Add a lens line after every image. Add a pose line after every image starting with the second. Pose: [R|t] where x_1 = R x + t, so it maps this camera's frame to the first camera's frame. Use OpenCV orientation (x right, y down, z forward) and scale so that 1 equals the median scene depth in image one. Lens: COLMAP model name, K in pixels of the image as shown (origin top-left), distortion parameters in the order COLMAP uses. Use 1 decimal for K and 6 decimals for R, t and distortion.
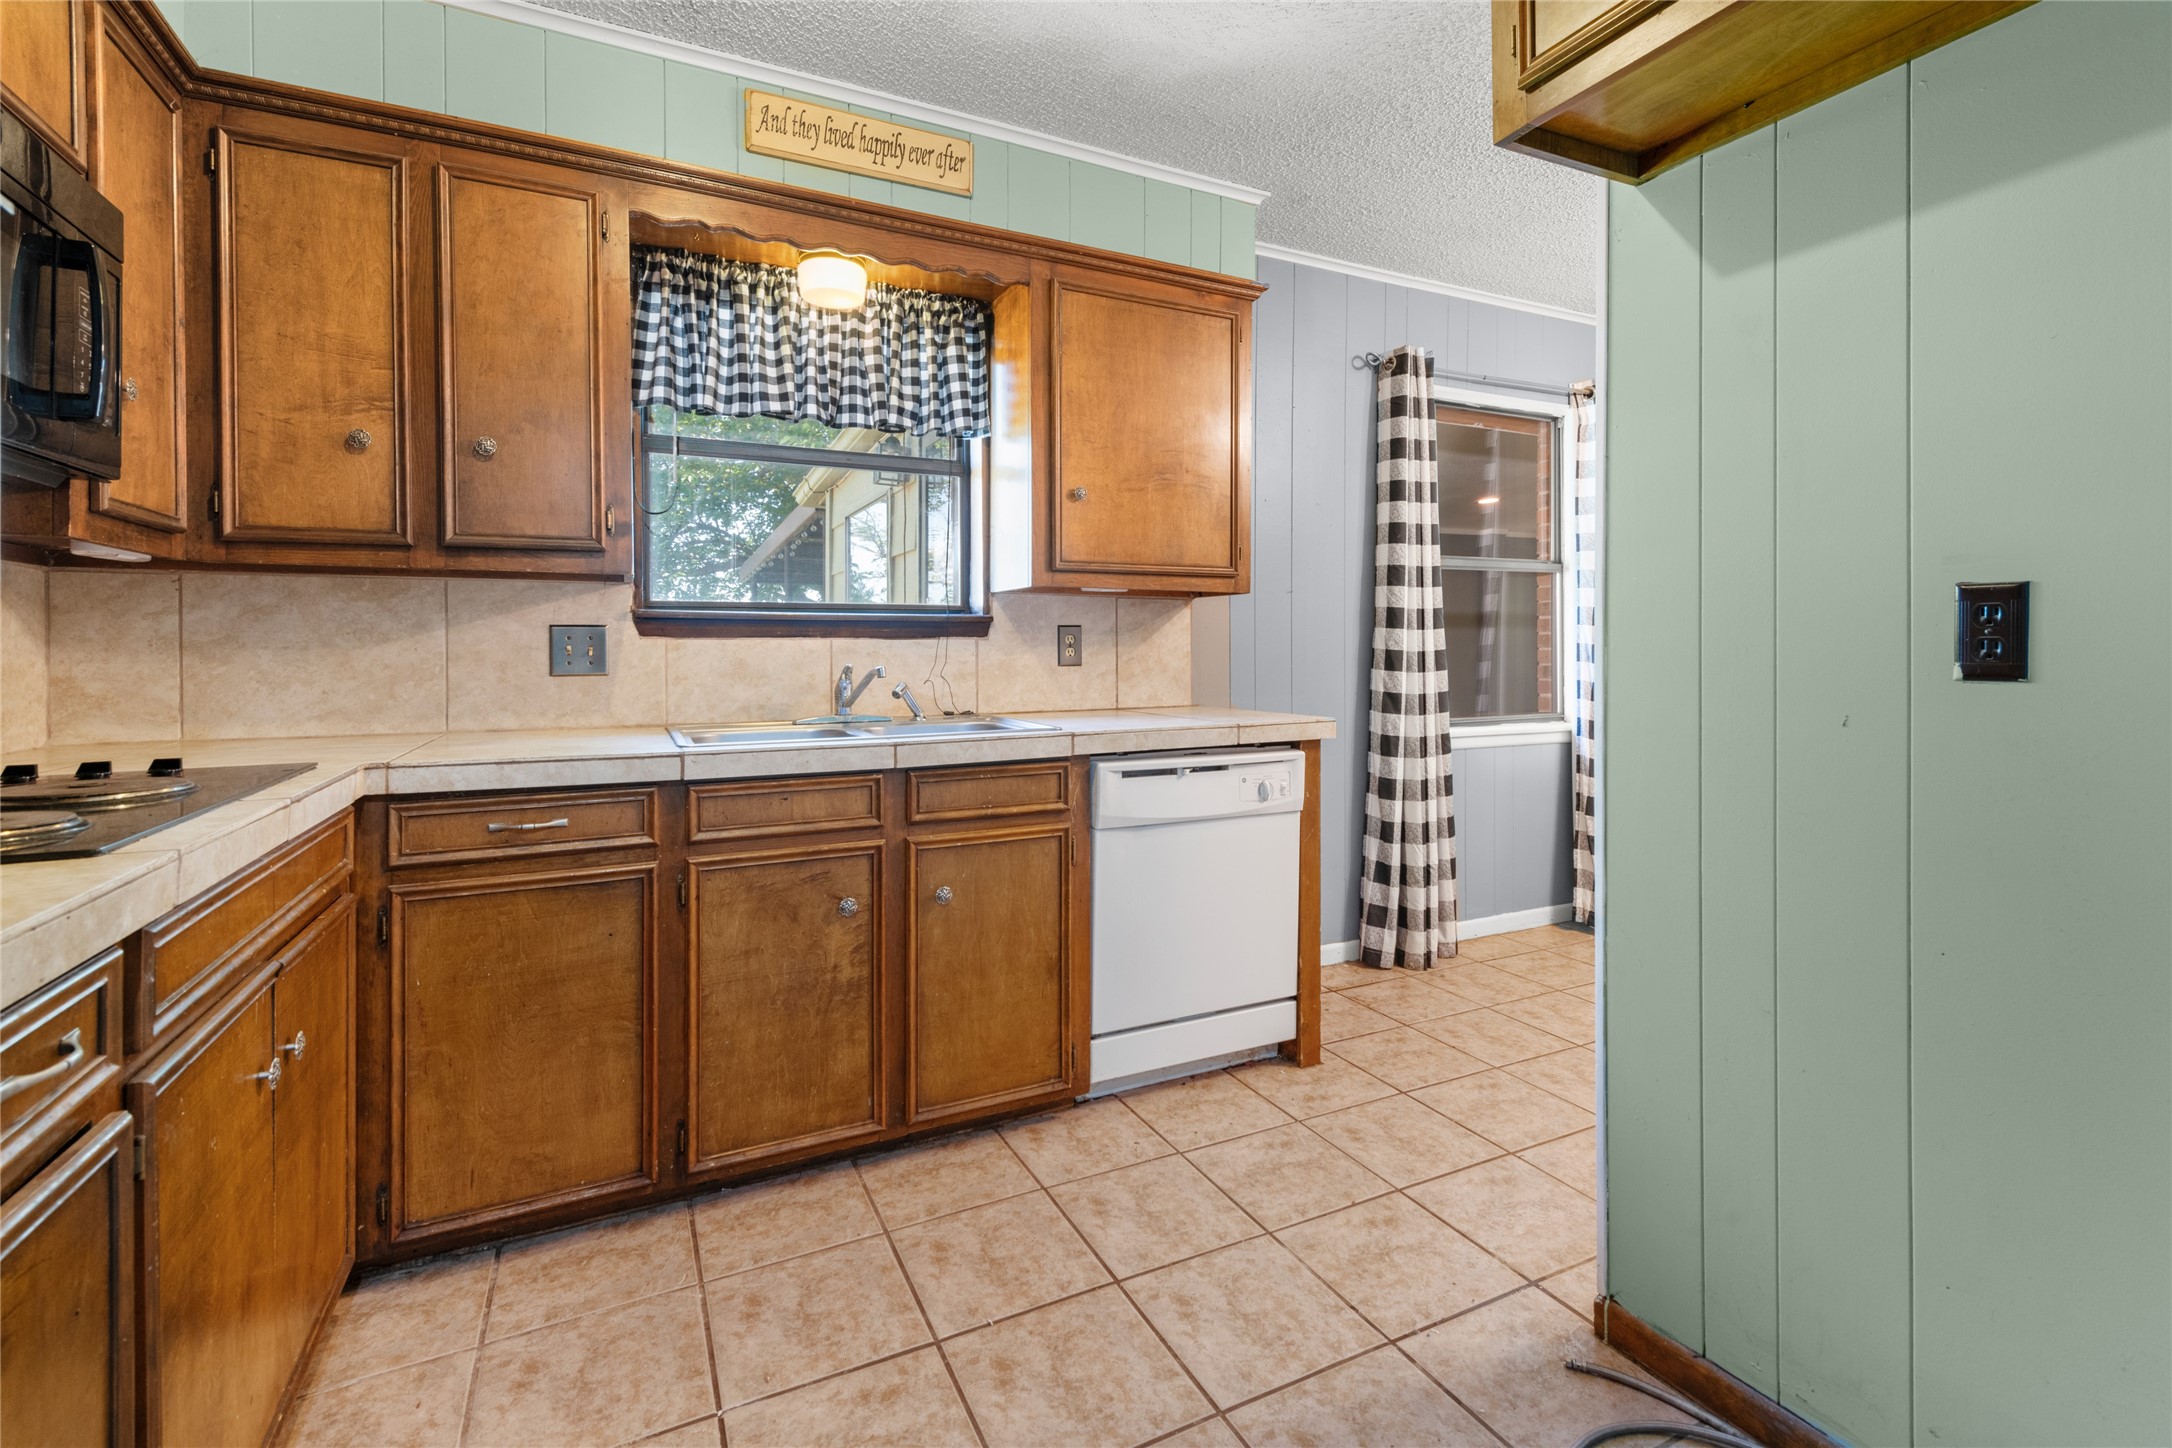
lens RADIAL K [[970.7, 0, 1113.2], [0, 970.7, 656.6], [0, 0, 1]] dist [0.010747, -0.004497]
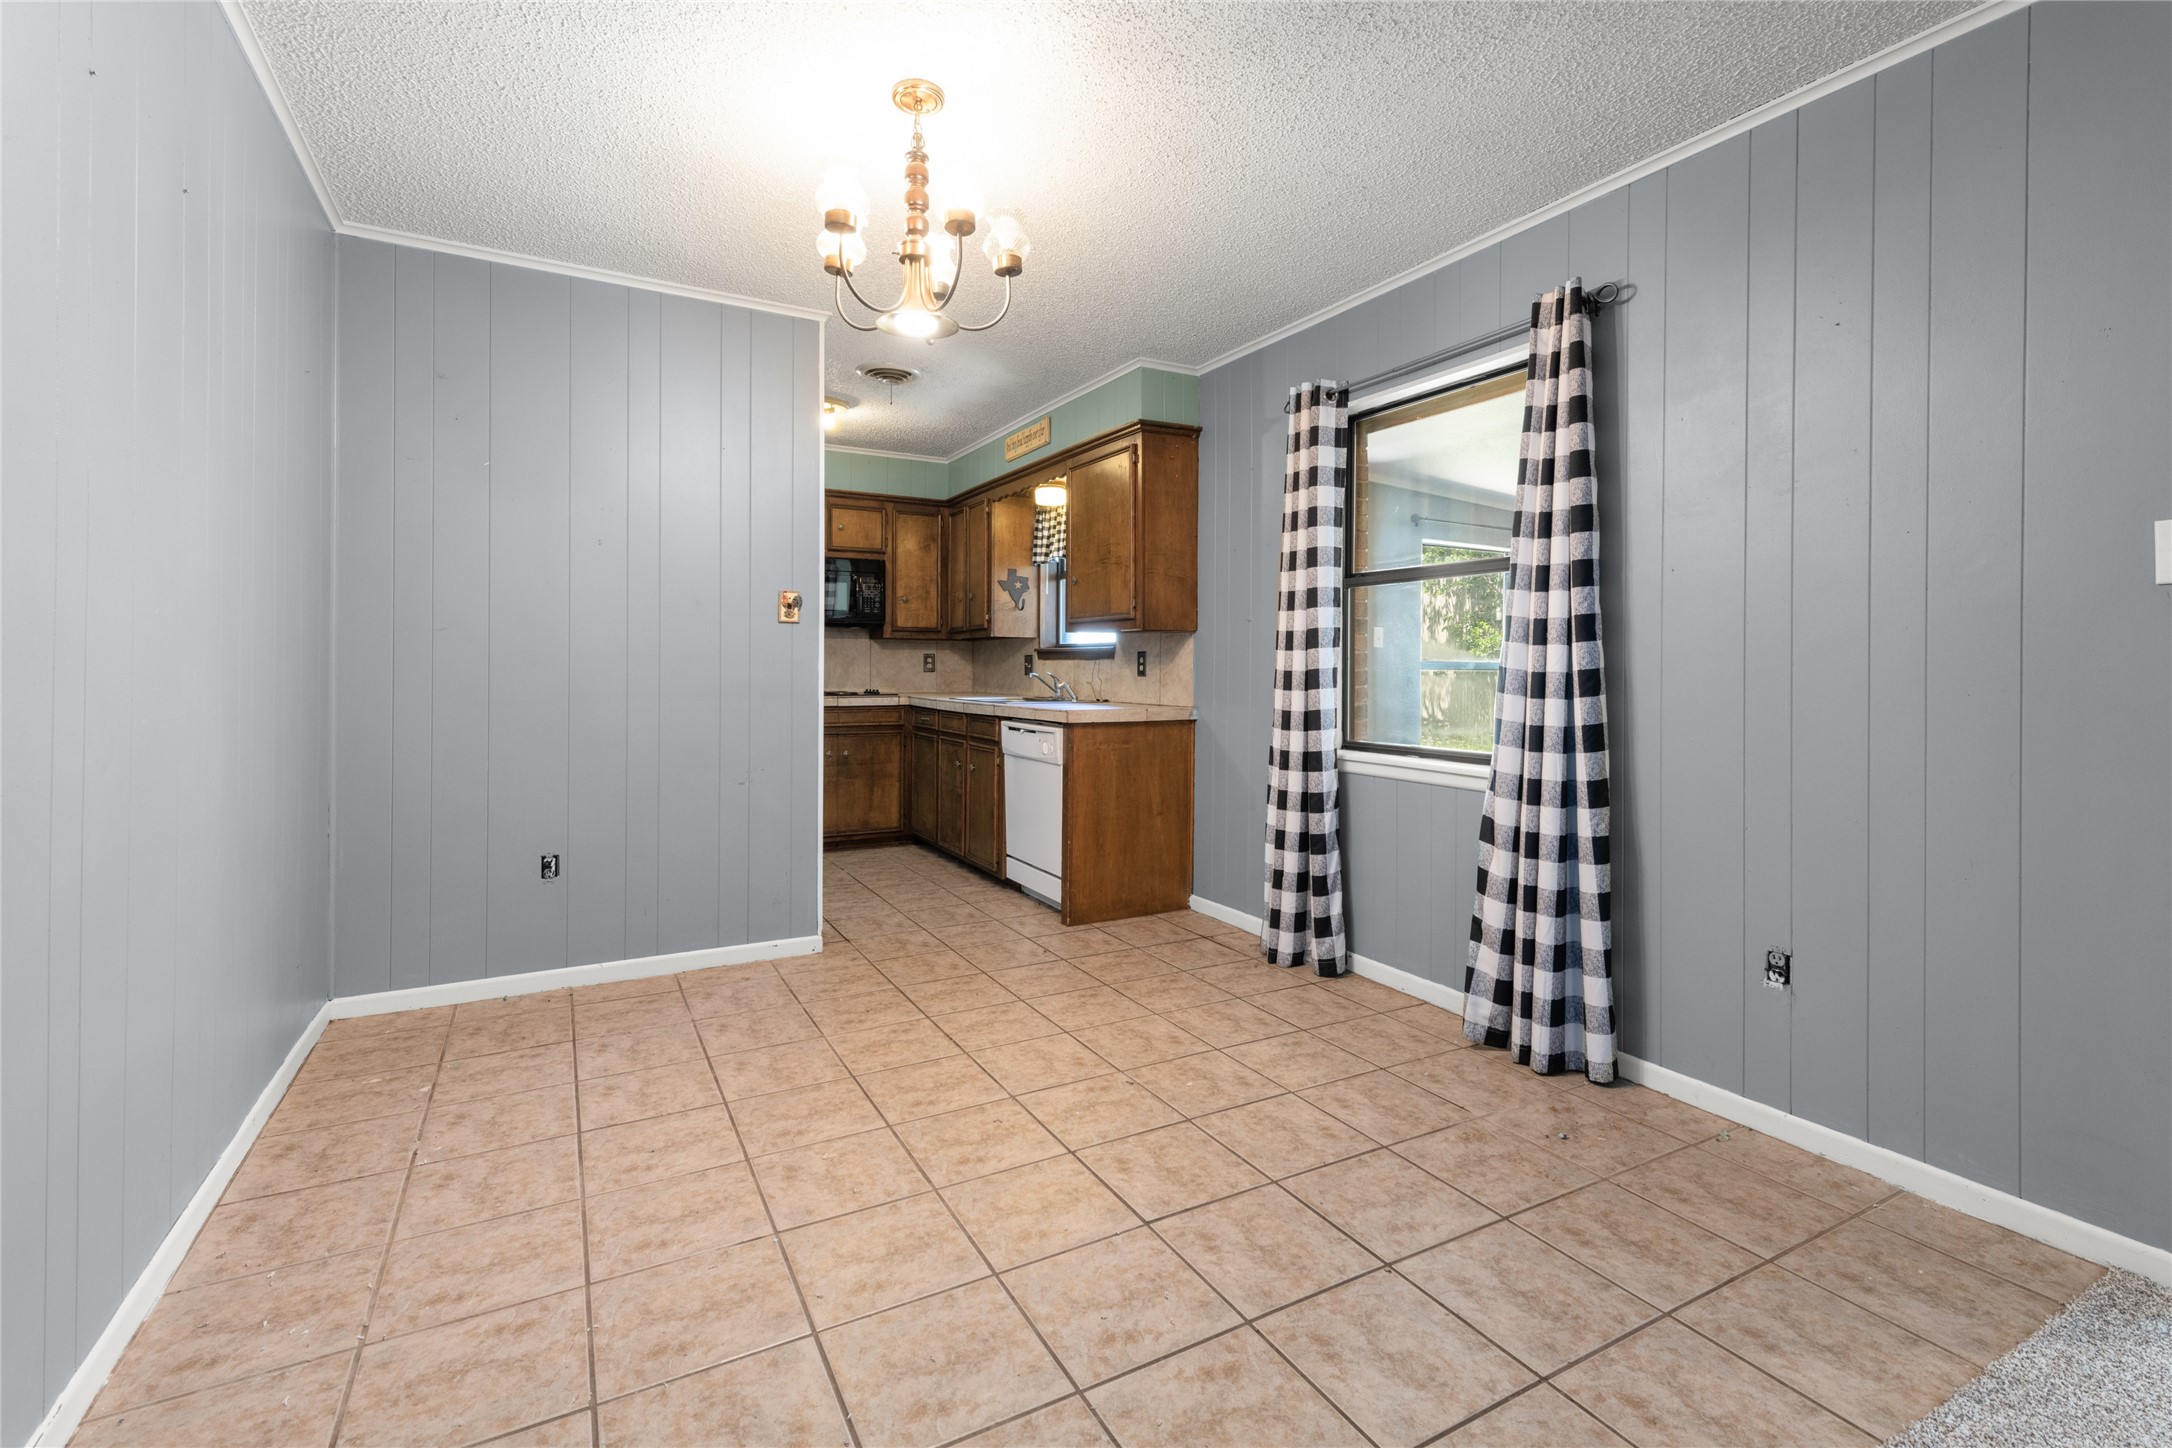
lens RADIAL K [[970.7, 0, 1067.6], [0, 970.7, 662.2], [0, 0, 1]] dist [0.010747, -0.004497]
pose [[0.022106, 0.000996, -0.999755, 1.763015], [-0.012861, 0.999917, 0.000711, -0.015216], [0.999673, 0.012842, 0.022117, 0.936918]]
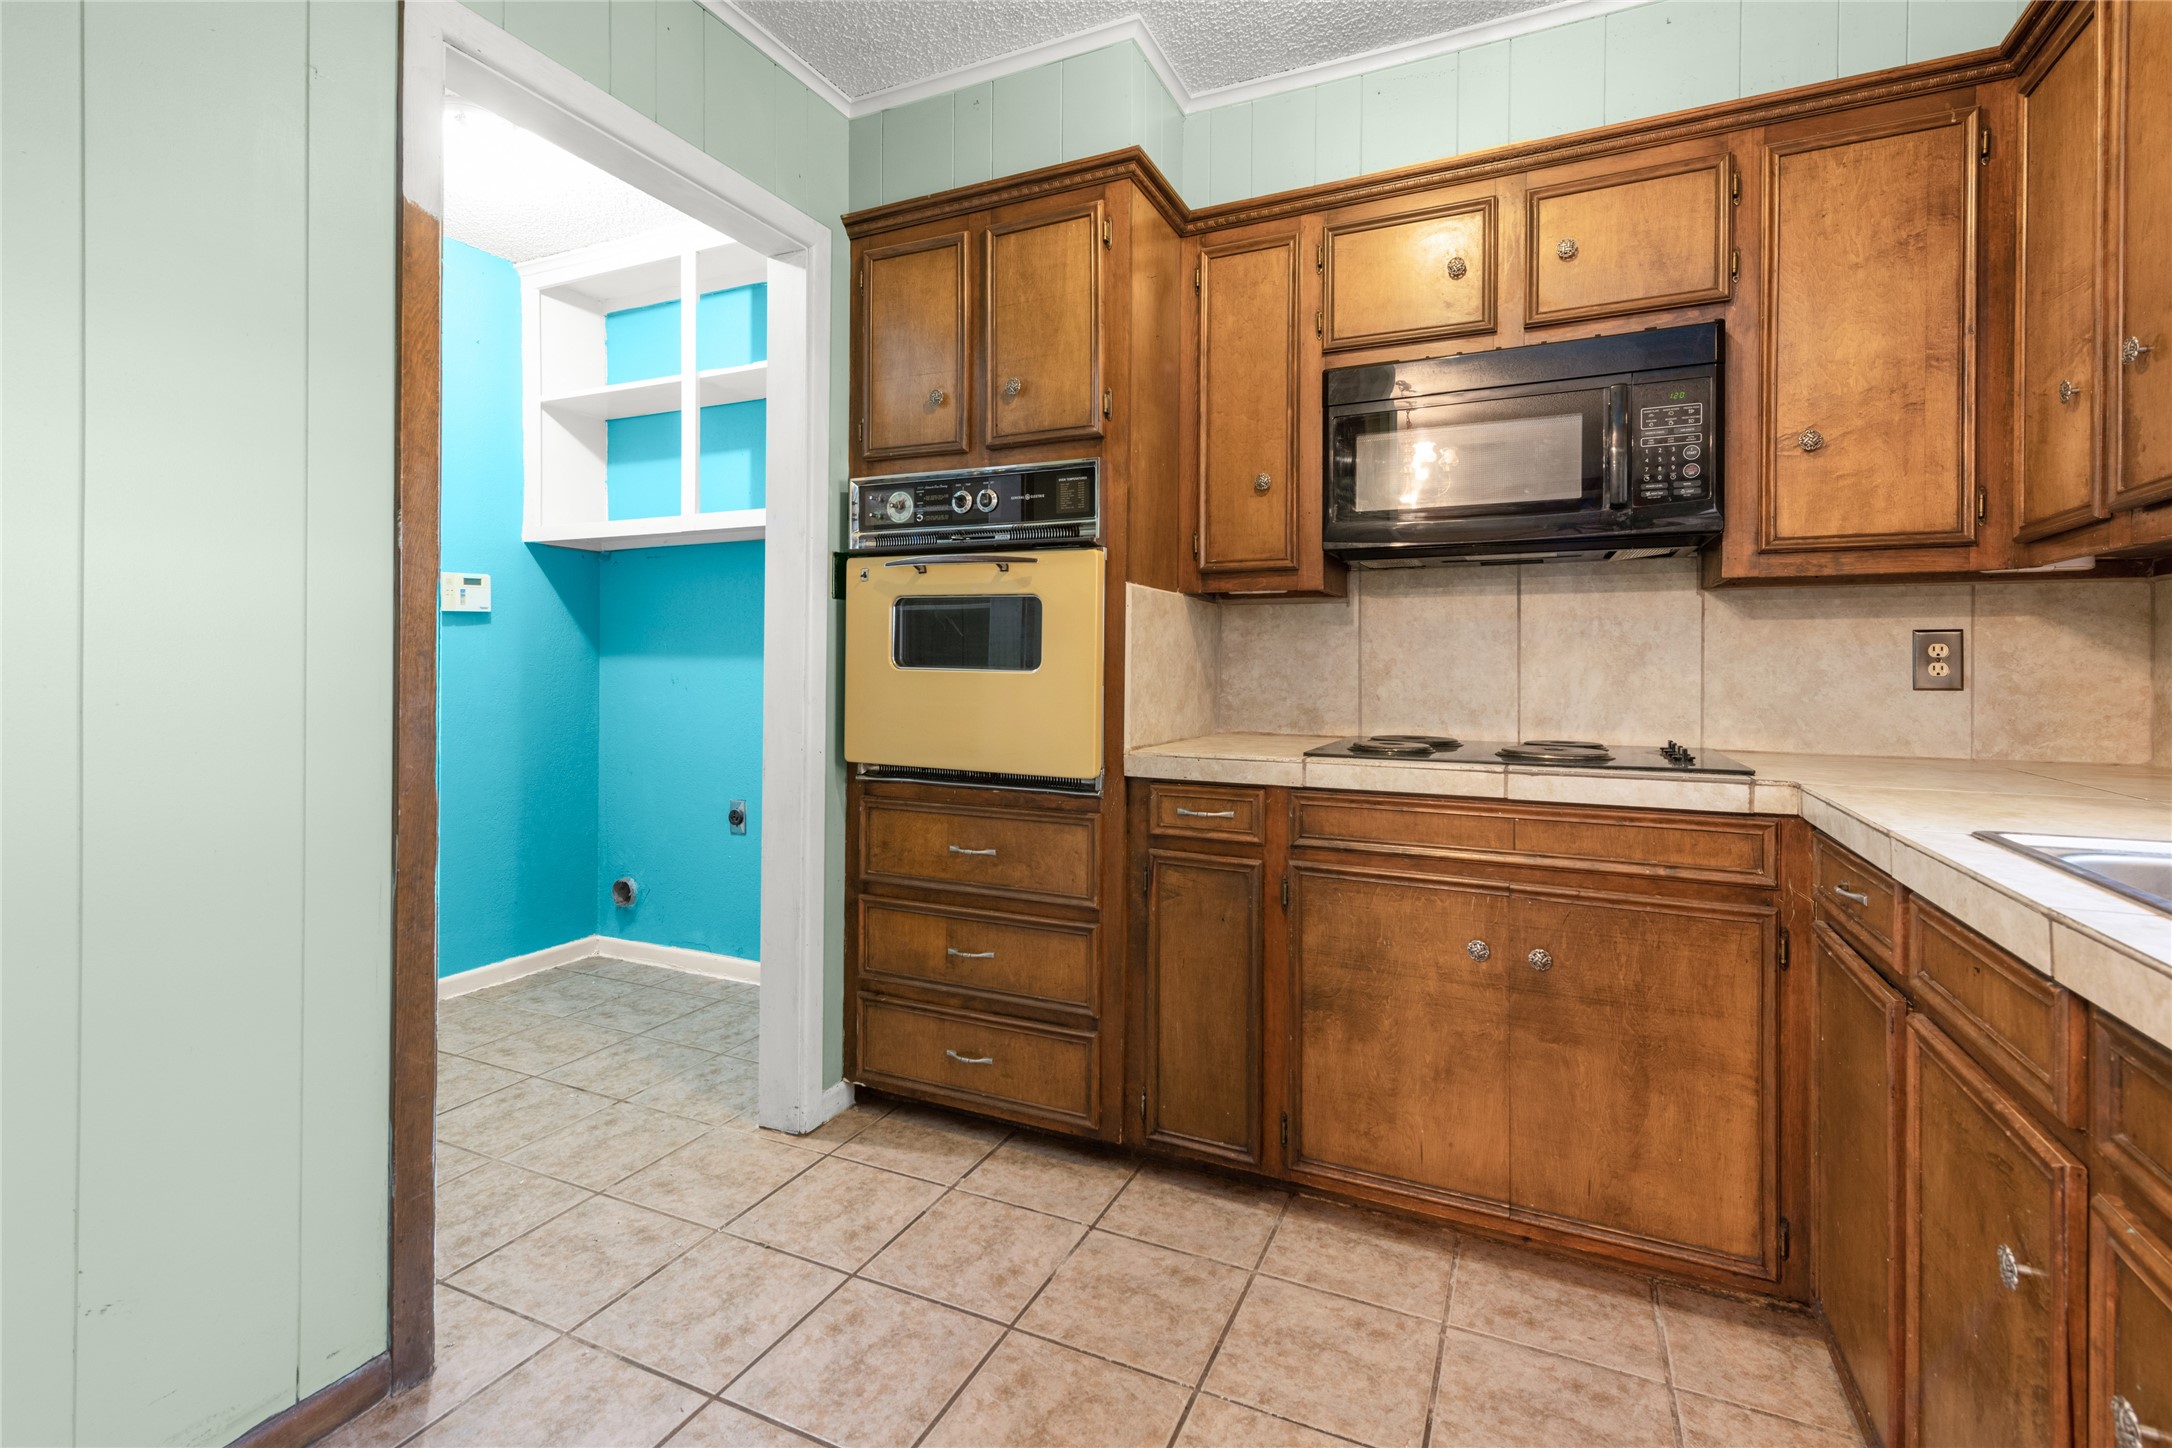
lens RADIAL K [[970.7, 0, 1099.1], [0, 970.7, 666.8], [0, 0, 1]] dist [0.010747, -0.004497]
pose [[-0.784388, 0.001723, -0.620268, 0.228185], [-0.005058, 0.999945, 0.009174, -0.005458], [0.620250, 0.010333, -0.784336, 0.823652]]
